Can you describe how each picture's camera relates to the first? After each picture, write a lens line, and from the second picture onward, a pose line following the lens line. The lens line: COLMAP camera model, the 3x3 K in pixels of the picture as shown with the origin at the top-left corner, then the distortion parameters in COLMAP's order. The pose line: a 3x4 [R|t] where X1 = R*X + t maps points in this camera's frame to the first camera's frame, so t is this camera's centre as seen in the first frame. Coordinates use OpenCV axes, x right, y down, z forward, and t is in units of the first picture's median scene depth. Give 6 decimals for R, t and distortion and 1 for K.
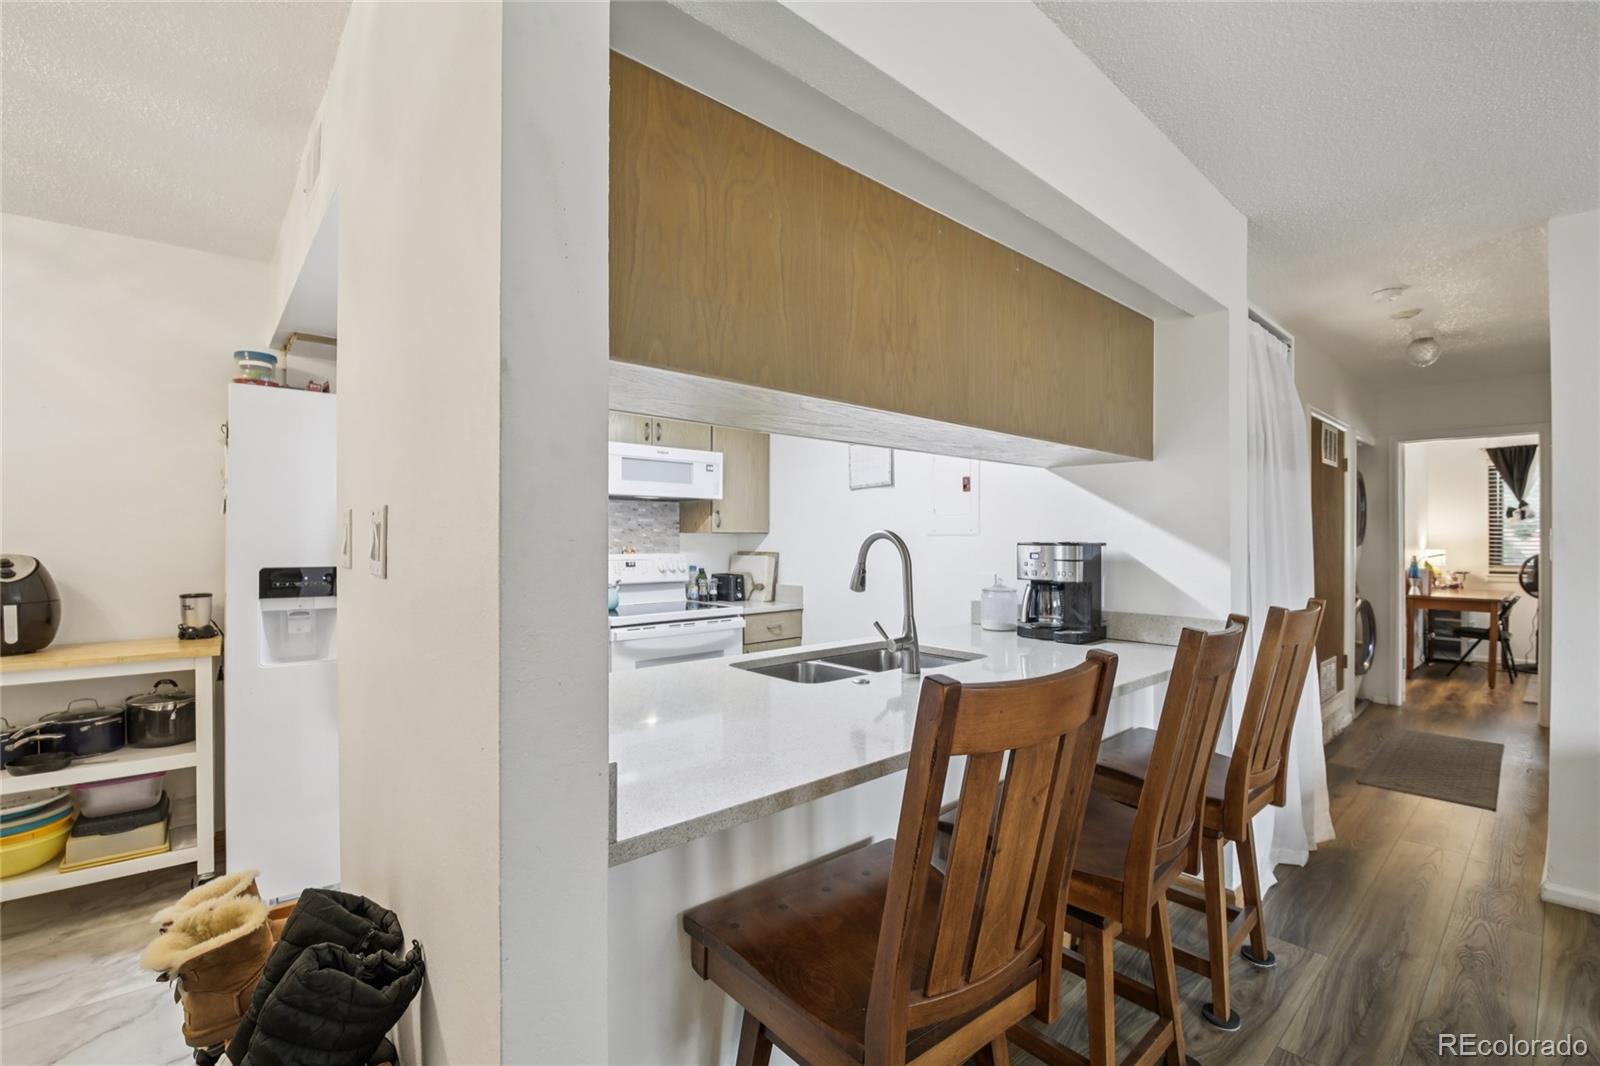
lens RADIAL K [[694.9, 0, 799.4], [0, 694.9, 542.6], [0, 0, 1]] dist [-0.011693, -0.005350]
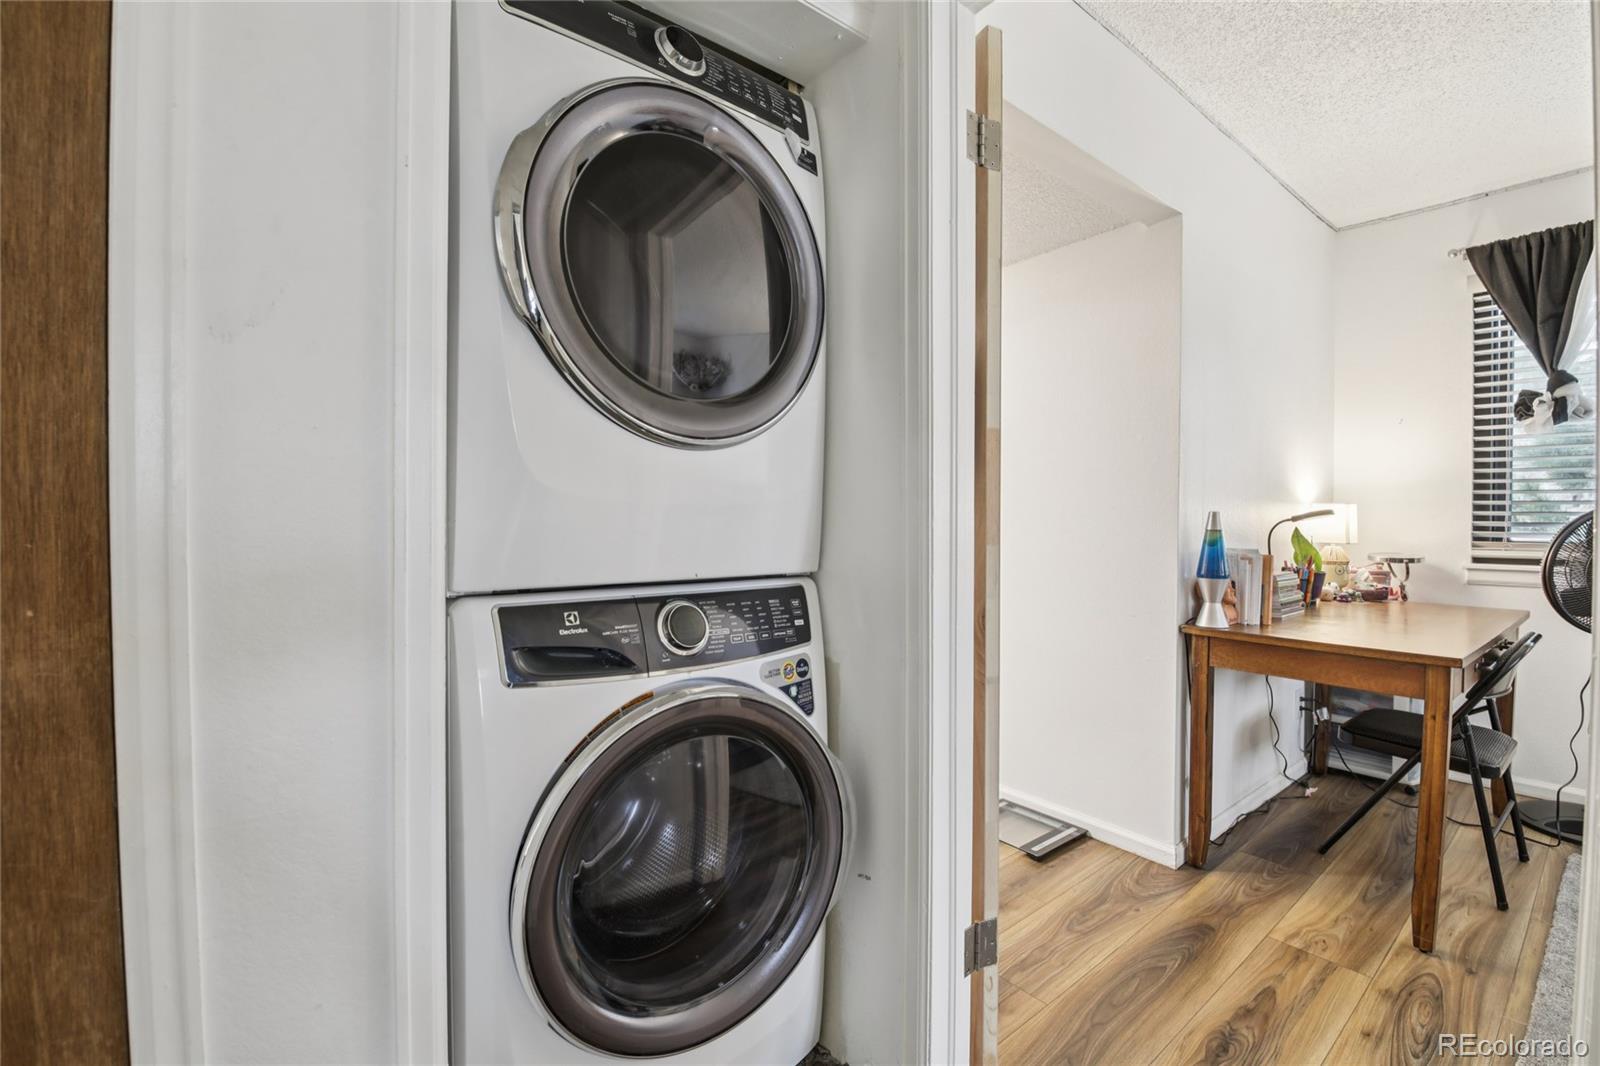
lens RADIAL K [[694.9, 0, 792.3], [0, 694.9, 532.7], [0, 0, 1]] dist [-0.011693, -0.005350]
pose [[0.998693, -0.000806, -0.051097, 0.654716], [0.001608, 0.999876, 0.015657, 0.021620], [0.051078, -0.015718, 0.998571, 0.599944]]
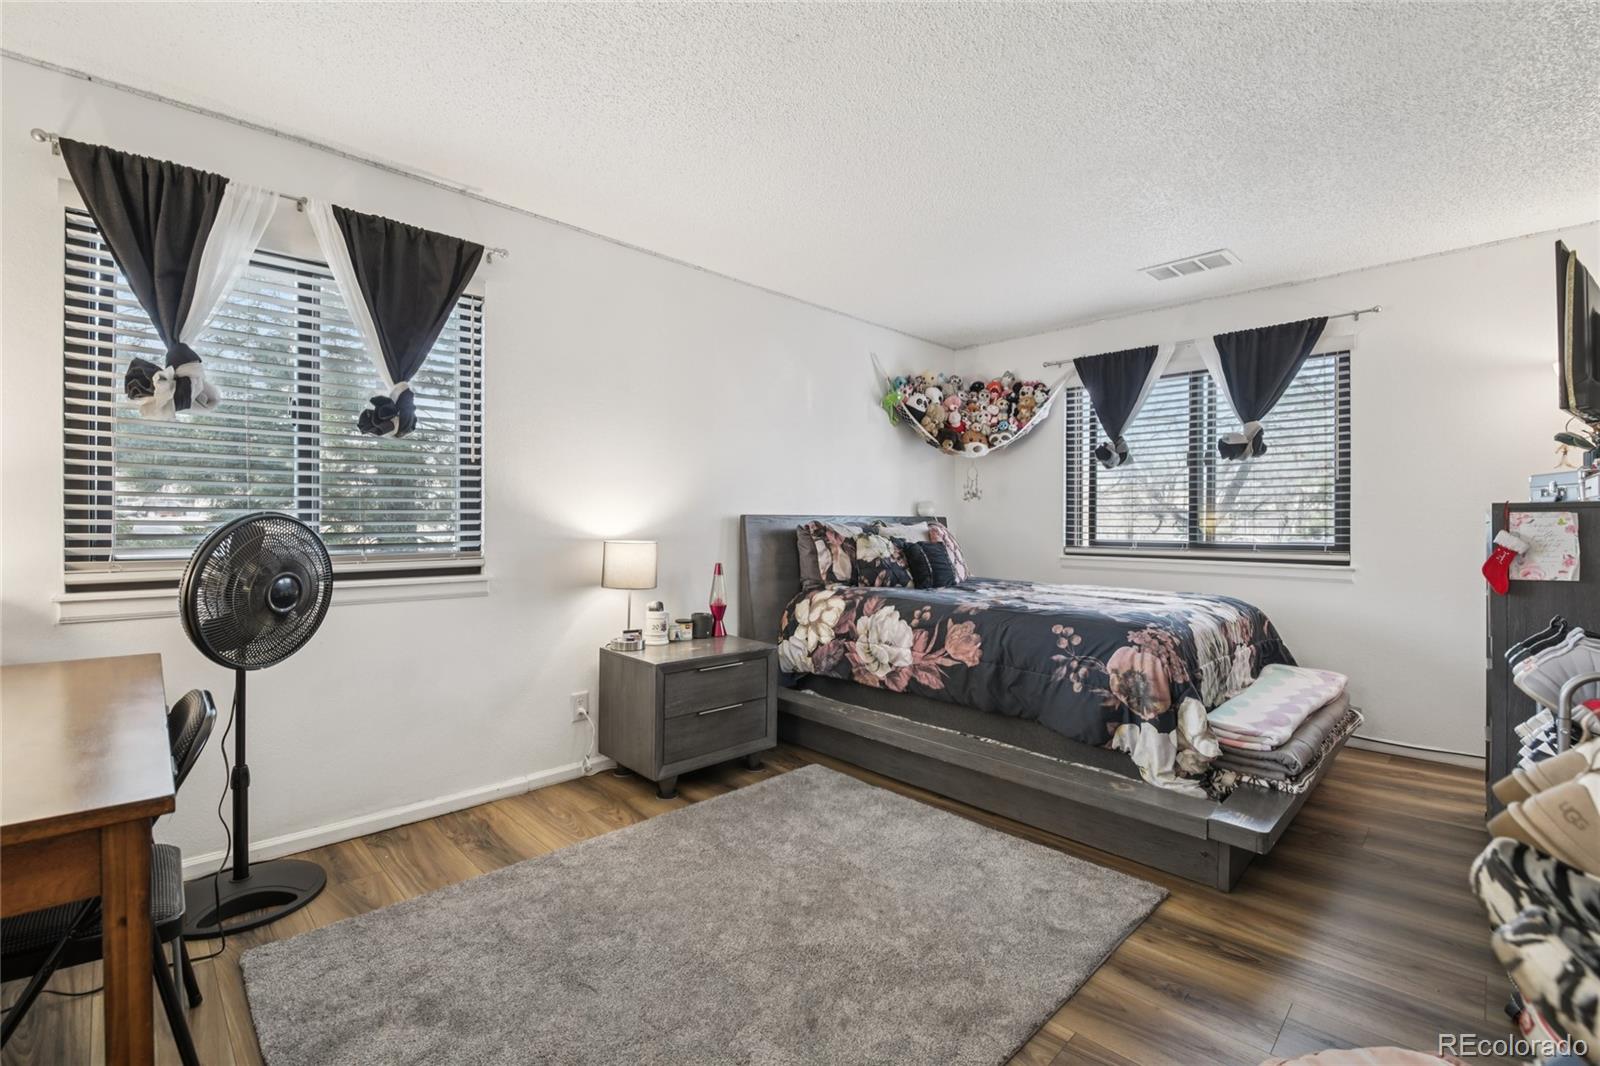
lens RADIAL K [[694.9, 0, 795.4], [0, 694.9, 544.9], [0, 0, 1]] dist [-0.011693, -0.005350]
pose [[-0.045164, -0.002135, 0.998977, 0.745556], [0.010615, 0.999940, 0.002617, 0.029286], [-0.998923, 0.010722, -0.045139, 0.741223]]
